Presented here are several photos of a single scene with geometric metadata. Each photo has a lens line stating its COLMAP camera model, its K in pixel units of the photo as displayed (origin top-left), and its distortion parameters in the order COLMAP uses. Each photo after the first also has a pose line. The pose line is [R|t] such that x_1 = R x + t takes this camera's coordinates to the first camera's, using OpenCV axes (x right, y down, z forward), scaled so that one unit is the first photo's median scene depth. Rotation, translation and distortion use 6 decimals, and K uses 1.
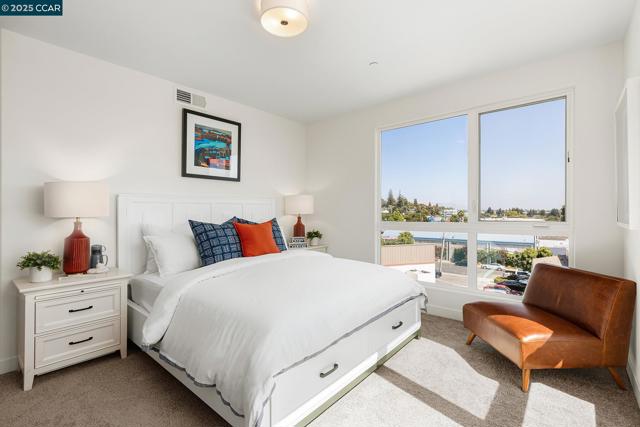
lens RADIAL K [[299.8, 0, 319.8], [0, 299.8, 210.8], [0, 0, 1]] dist [-0.002780, -0.001595]
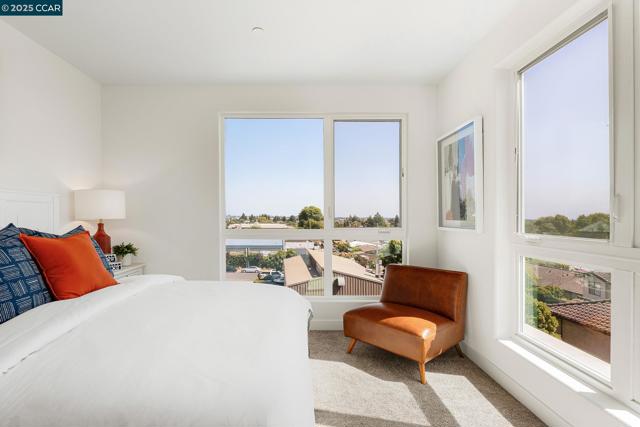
lens RADIAL K [[324.0, 0, 311.8], [0, 324.0, 219.1], [0, 0, 1]] dist [-0.005831, -0.002476]
pose [[0.758025, 0.005690, 0.652200, -0.231621], [-0.012191, 0.999911, 0.005446, 0.001837], [-0.652111, -0.012080, 0.758027, 0.222299]]
